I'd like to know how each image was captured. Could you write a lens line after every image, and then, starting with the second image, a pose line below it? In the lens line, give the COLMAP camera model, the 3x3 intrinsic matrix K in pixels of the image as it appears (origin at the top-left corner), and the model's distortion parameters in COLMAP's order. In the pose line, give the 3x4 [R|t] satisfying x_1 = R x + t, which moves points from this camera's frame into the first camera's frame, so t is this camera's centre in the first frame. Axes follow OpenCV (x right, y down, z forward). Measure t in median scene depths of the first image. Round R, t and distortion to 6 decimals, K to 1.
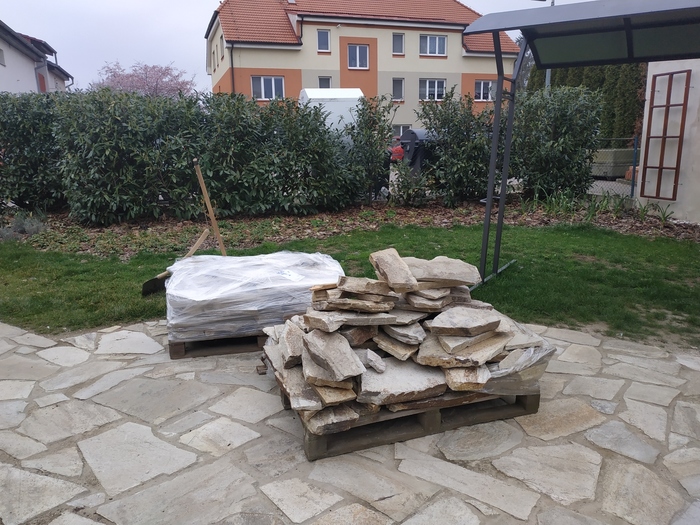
lens RADIAL K [[518.1, 0, 348.0], [0, 518.1, 259.1], [0, 0, 1]] dist [-0.008653, -0.005442]
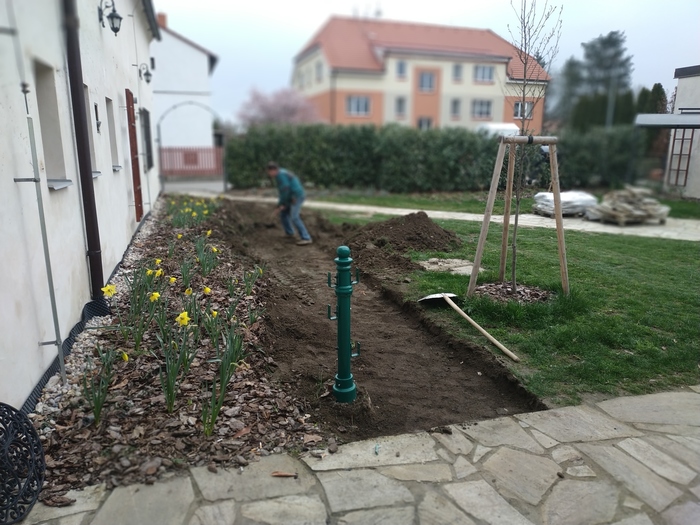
lens RADIAL K [[502.8, 0, 350.0], [0, 502.8, 262.5], [0, 0, 1]] dist [-0.005905, -0.008668]
pose [[0.999772, 0.018164, 0.011229, -0.181300], [-0.018230, 0.999817, 0.005769, 0.051434], [-0.011122, -0.005973, 0.999920, -0.246475]]
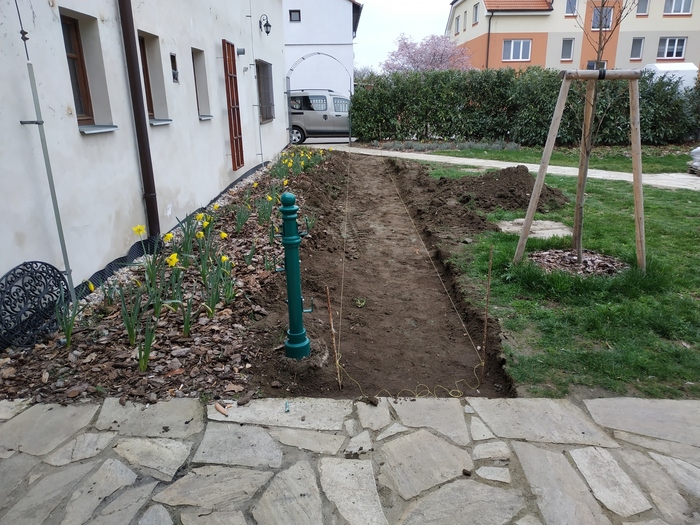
lens RADIAL K [[510.6, 0, 350.0], [0, 510.6, 262.5], [0, 0, 1]] dist [-0.003338, -0.009821]
pose [[0.955307, 0.091608, -0.281064, -0.146274], [-0.065504, 0.992735, 0.100923, 0.051384], [0.288268, -0.078002, 0.954368, -0.235087]]
